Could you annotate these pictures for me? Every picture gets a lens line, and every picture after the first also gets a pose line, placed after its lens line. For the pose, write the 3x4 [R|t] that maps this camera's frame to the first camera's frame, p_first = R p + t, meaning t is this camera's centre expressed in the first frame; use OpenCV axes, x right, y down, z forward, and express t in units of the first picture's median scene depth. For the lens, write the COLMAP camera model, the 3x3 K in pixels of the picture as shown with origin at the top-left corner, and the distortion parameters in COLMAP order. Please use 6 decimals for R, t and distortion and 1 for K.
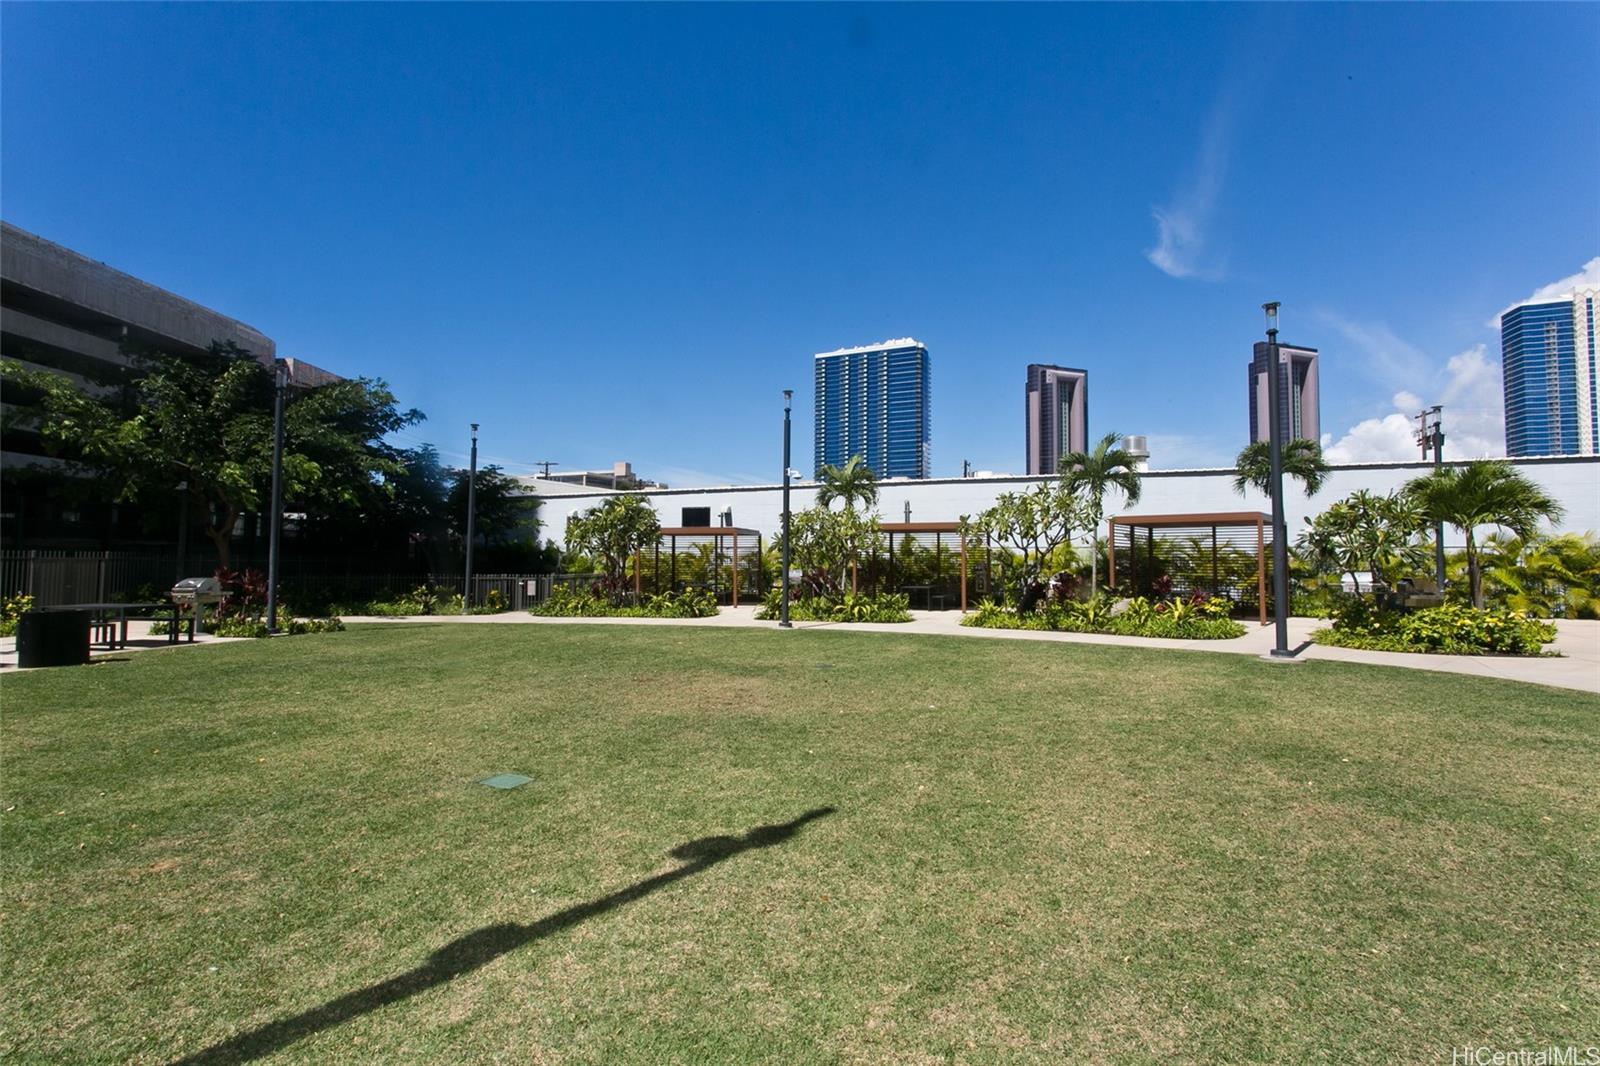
lens RADIAL K [[752.9, 0, 790.8], [0, 752.9, 533.9], [0, 0, 1]] dist [0.000938, 0.000702]
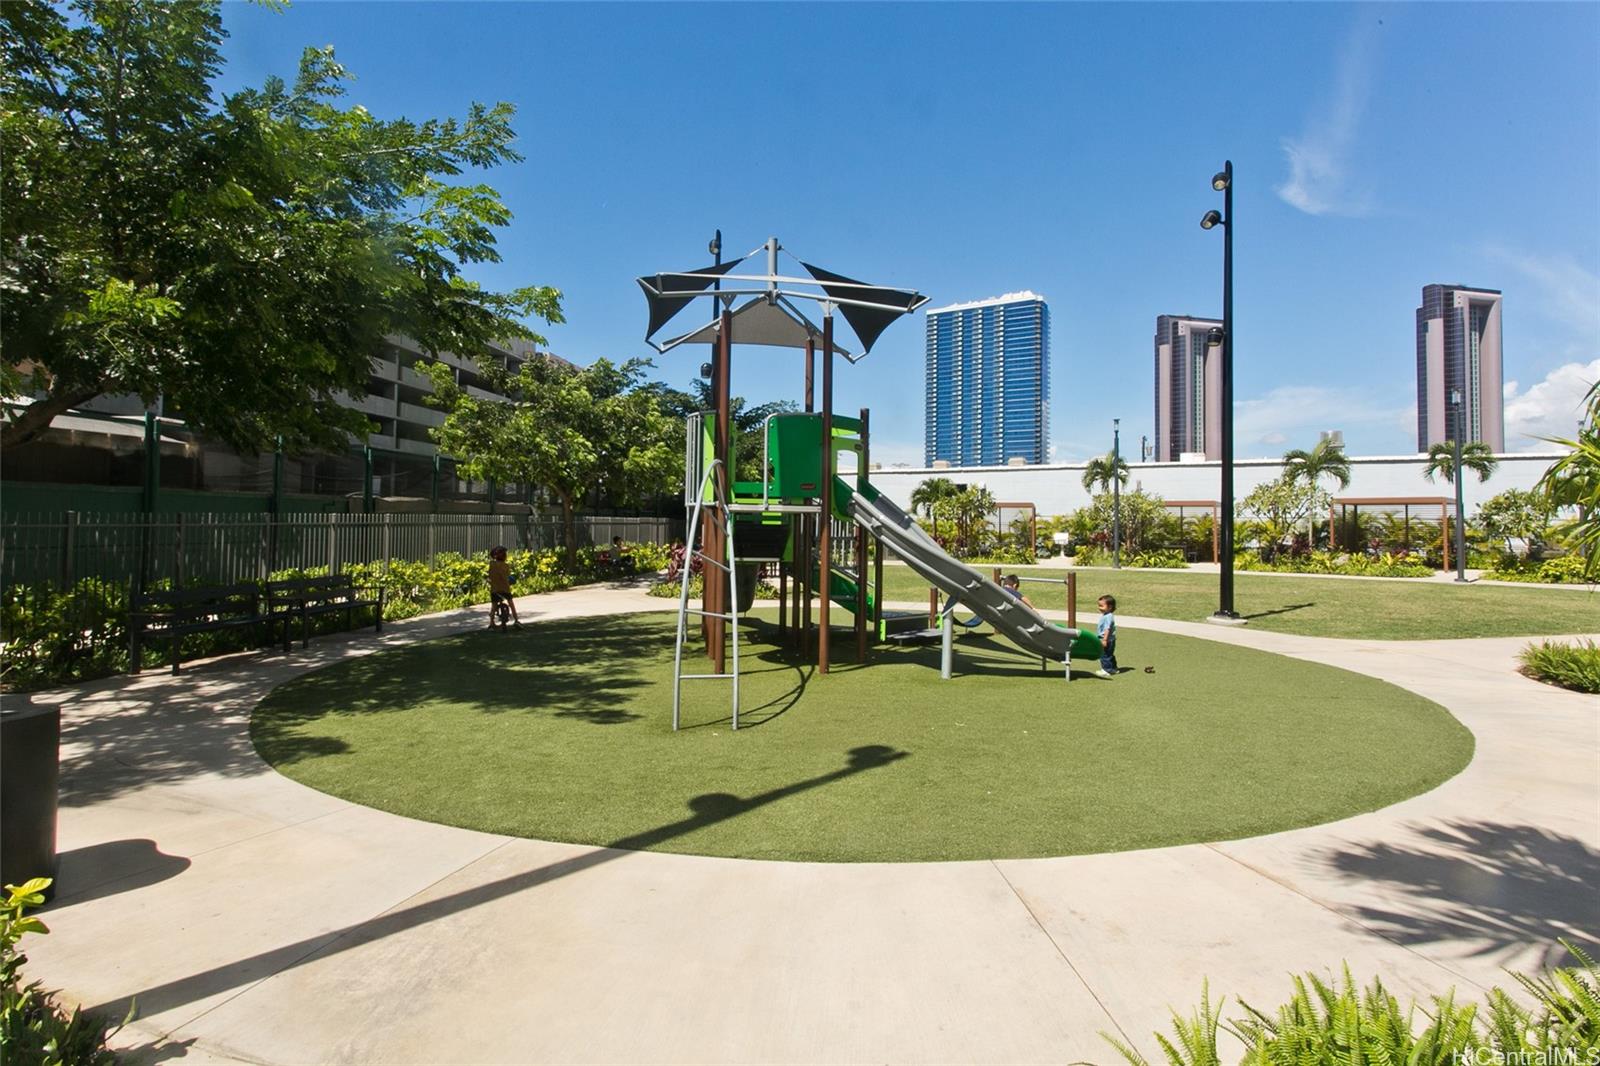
lens RADIAL K [[780.9, 0, 801.1], [0, 780.9, 505.1], [0, 0, 1]] dist [0.000858, -0.000282]
pose [[0.992905, 0.004112, -0.118843, -0.362907], [-0.002908, 0.999943, 0.010297, -0.019812], [0.118879, -0.009879, 0.992860, -0.544281]]
